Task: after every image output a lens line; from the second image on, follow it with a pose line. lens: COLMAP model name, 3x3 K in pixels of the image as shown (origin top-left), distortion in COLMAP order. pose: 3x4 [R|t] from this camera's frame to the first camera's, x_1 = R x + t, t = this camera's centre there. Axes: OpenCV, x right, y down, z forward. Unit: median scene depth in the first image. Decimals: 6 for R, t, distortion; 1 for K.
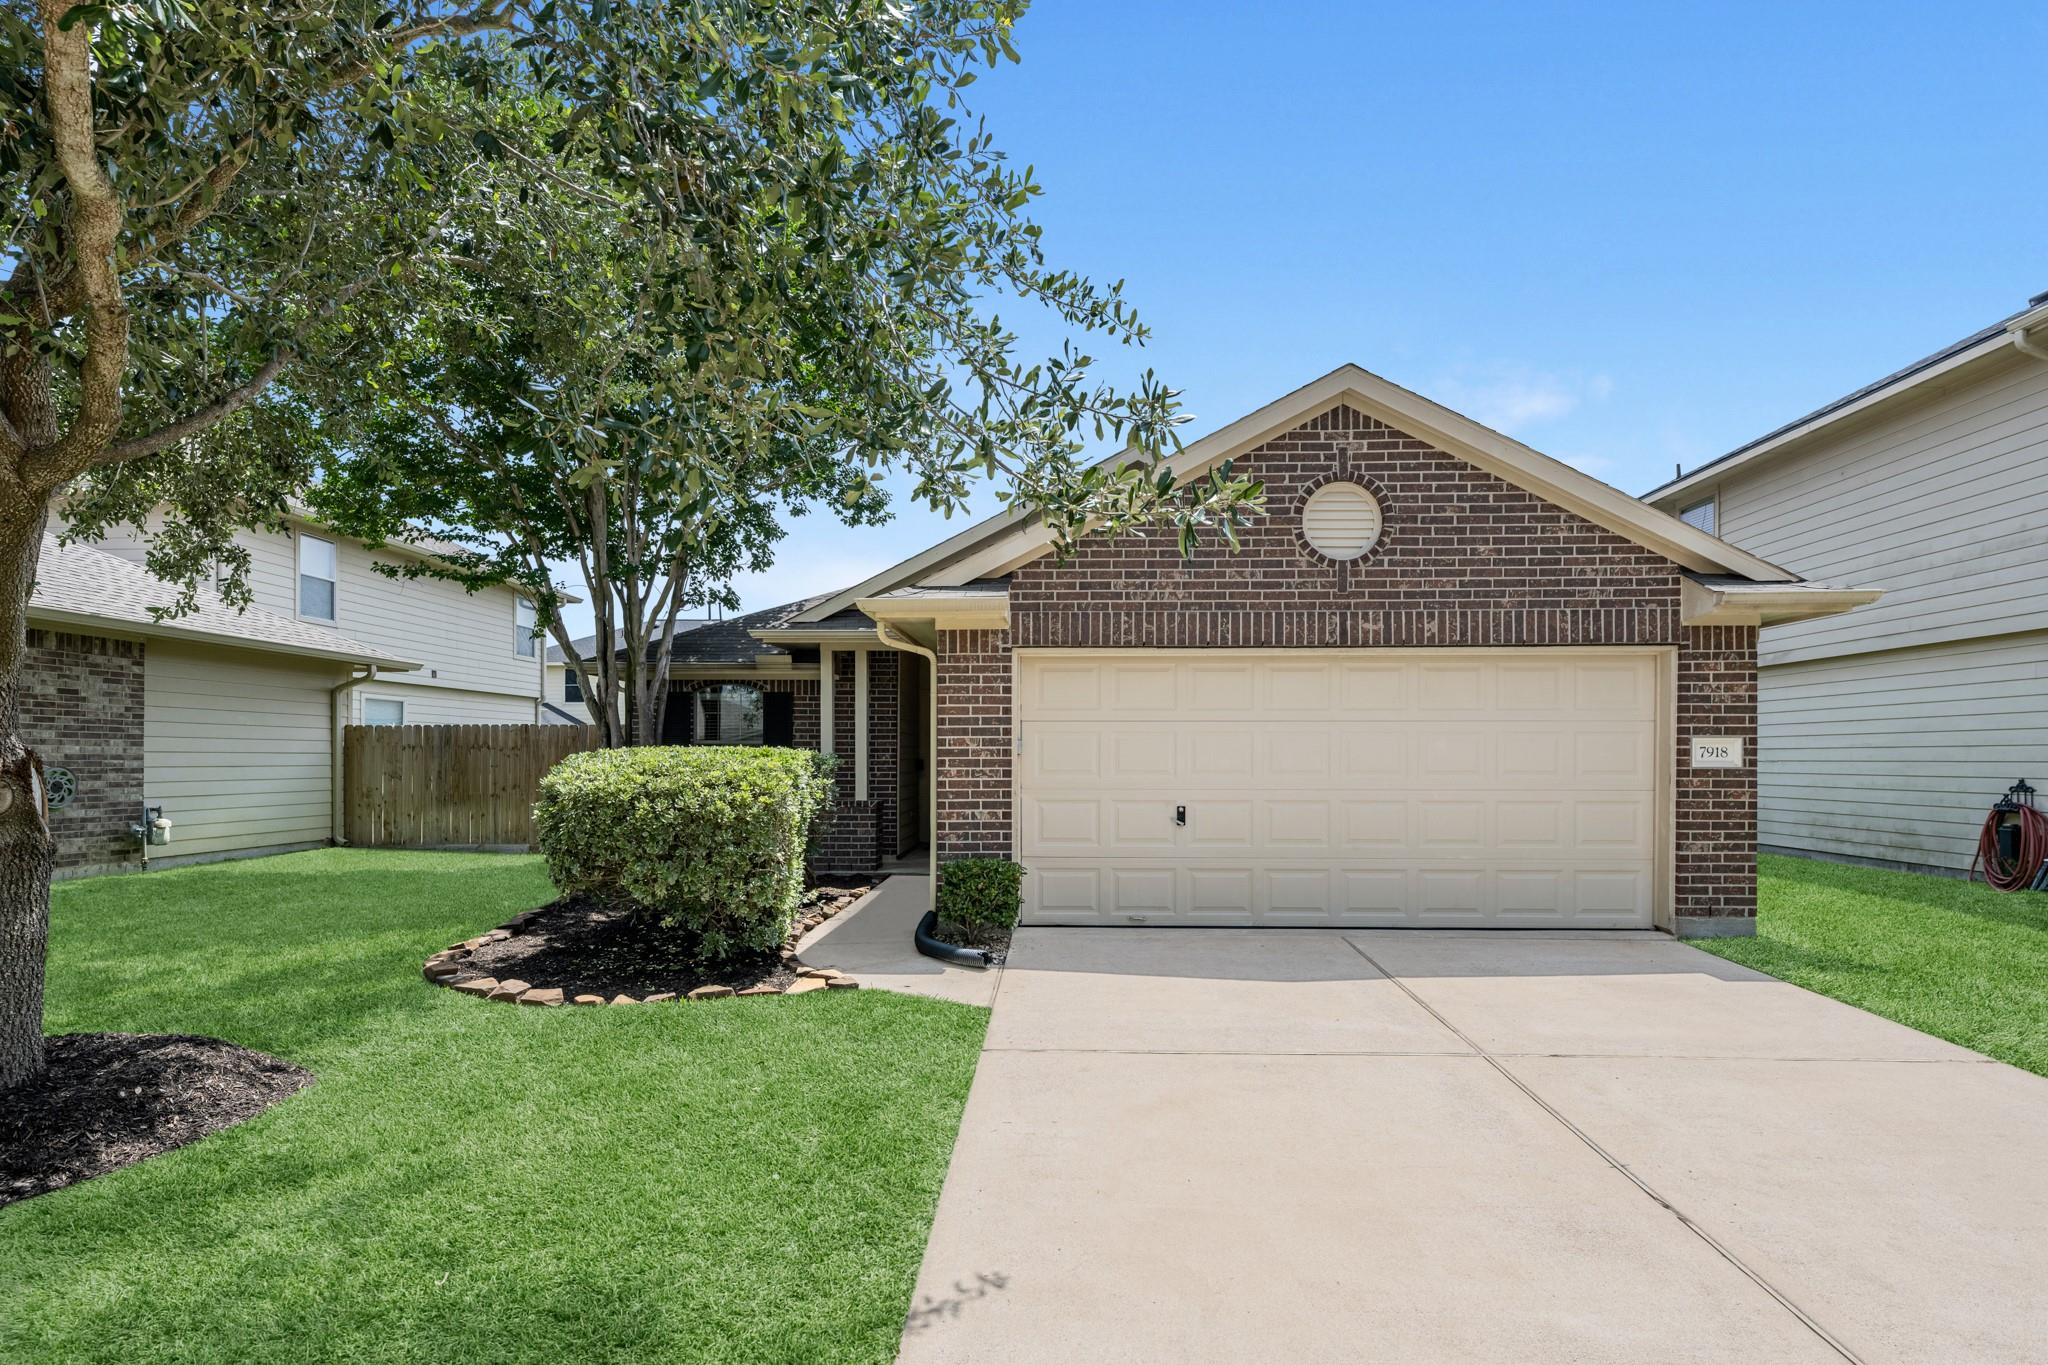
lens RADIAL K [[1007.0, 0, 1054.3], [0, 1007.0, 761.9], [0, 0, 1]] dist [0.005557, -0.000589]
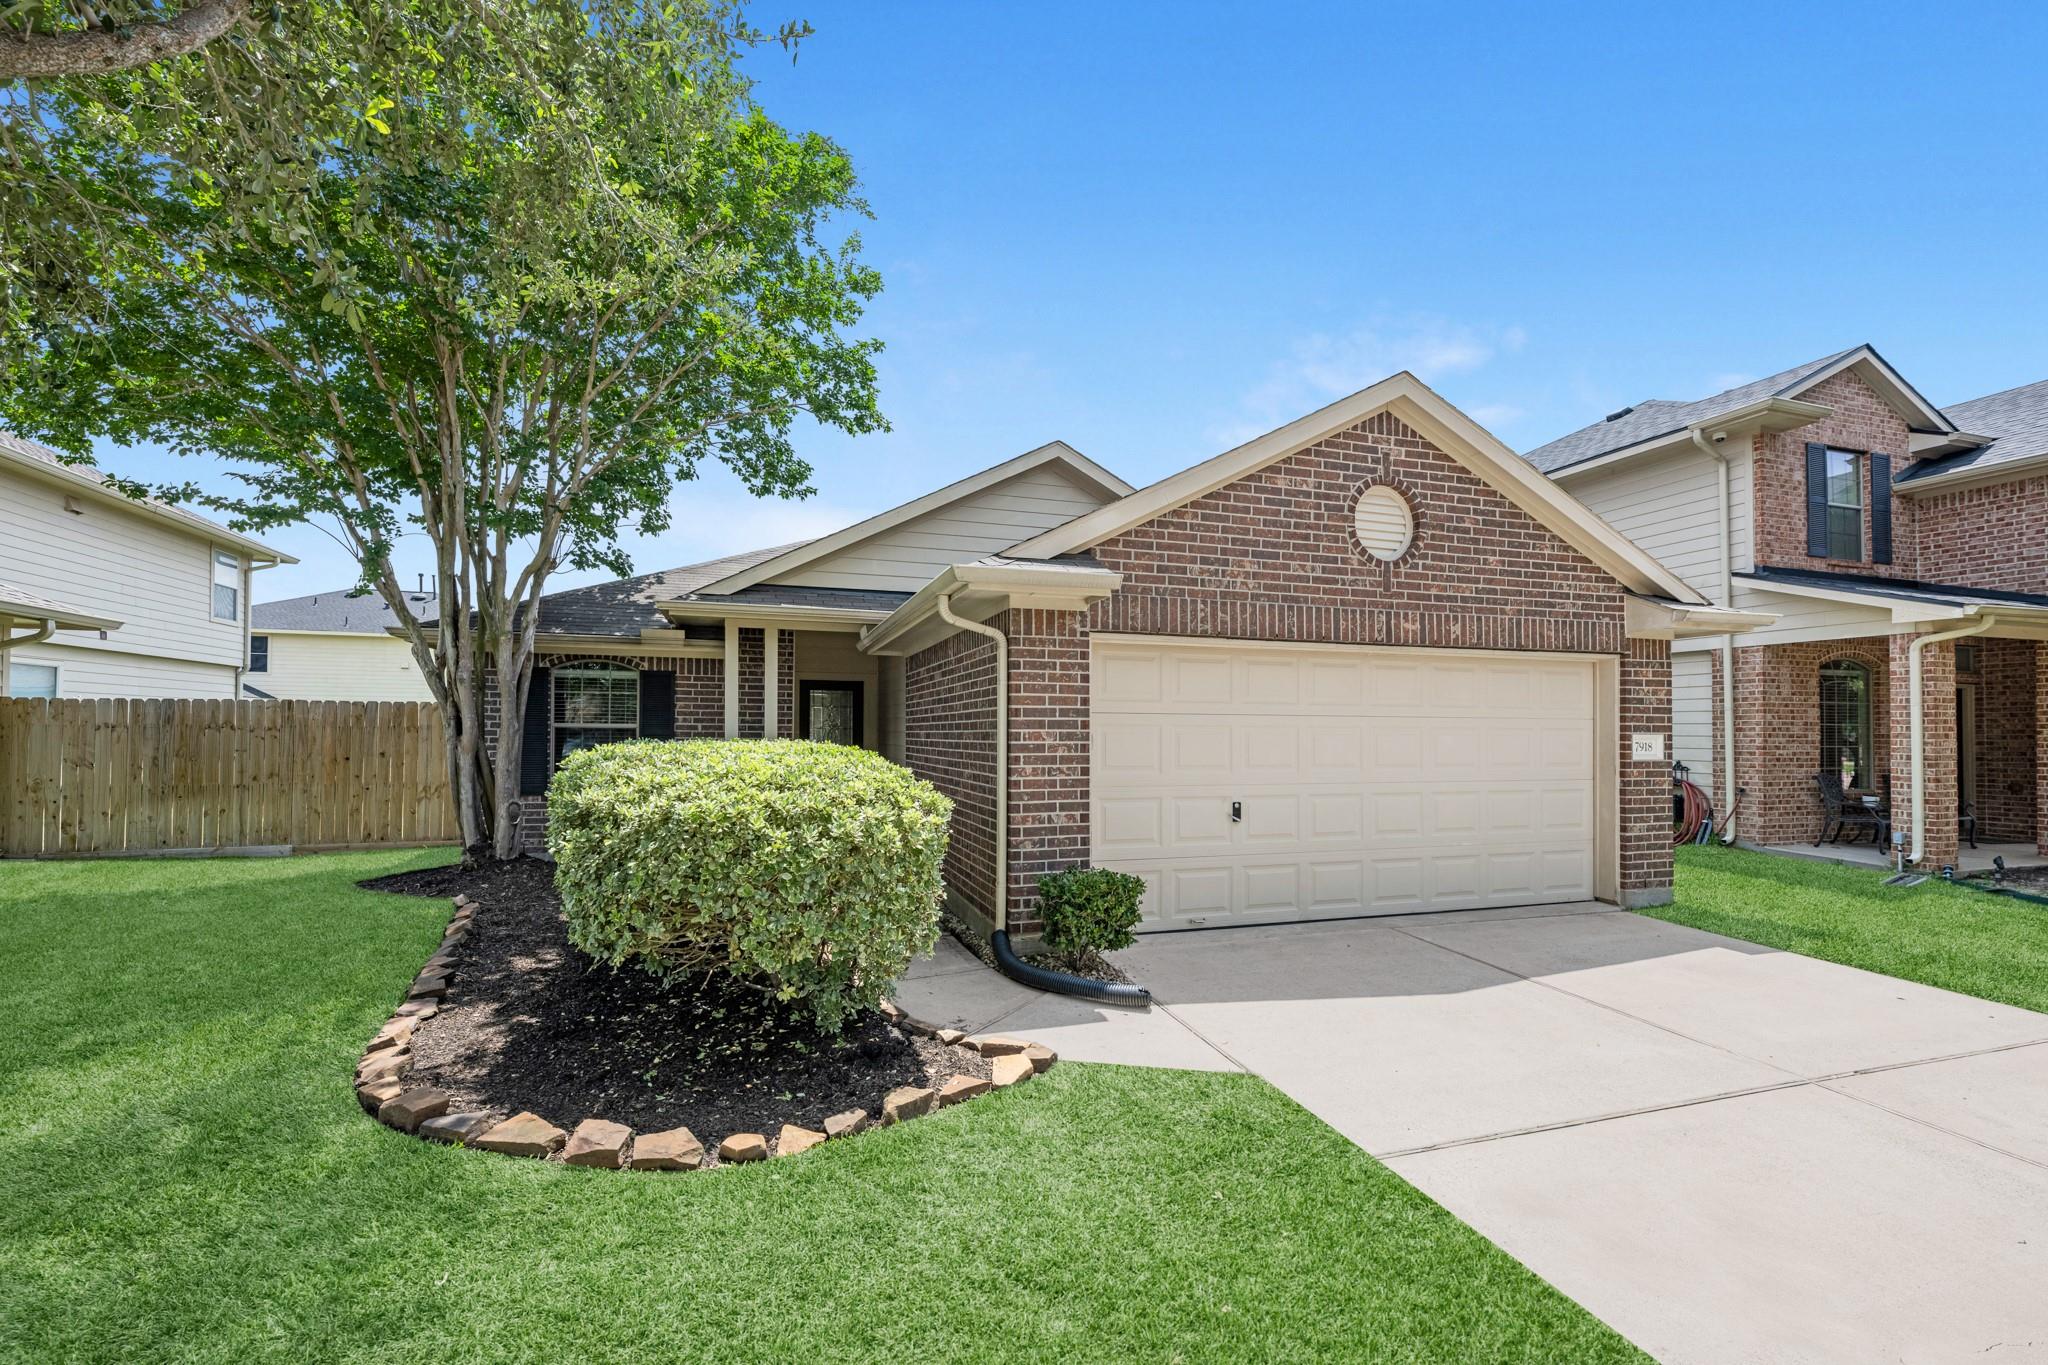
lens RADIAL K [[827.6, 0, 1012.7], [0, 827.6, 722.4], [0, 0, 1]] dist [0.005854, -0.000003]
pose [[0.948324, 0.008314, 0.317193, -0.344123], [-0.003658, 0.999877, -0.015272, -0.020469], [-0.317281, 0.013322, 0.948238, 0.318581]]
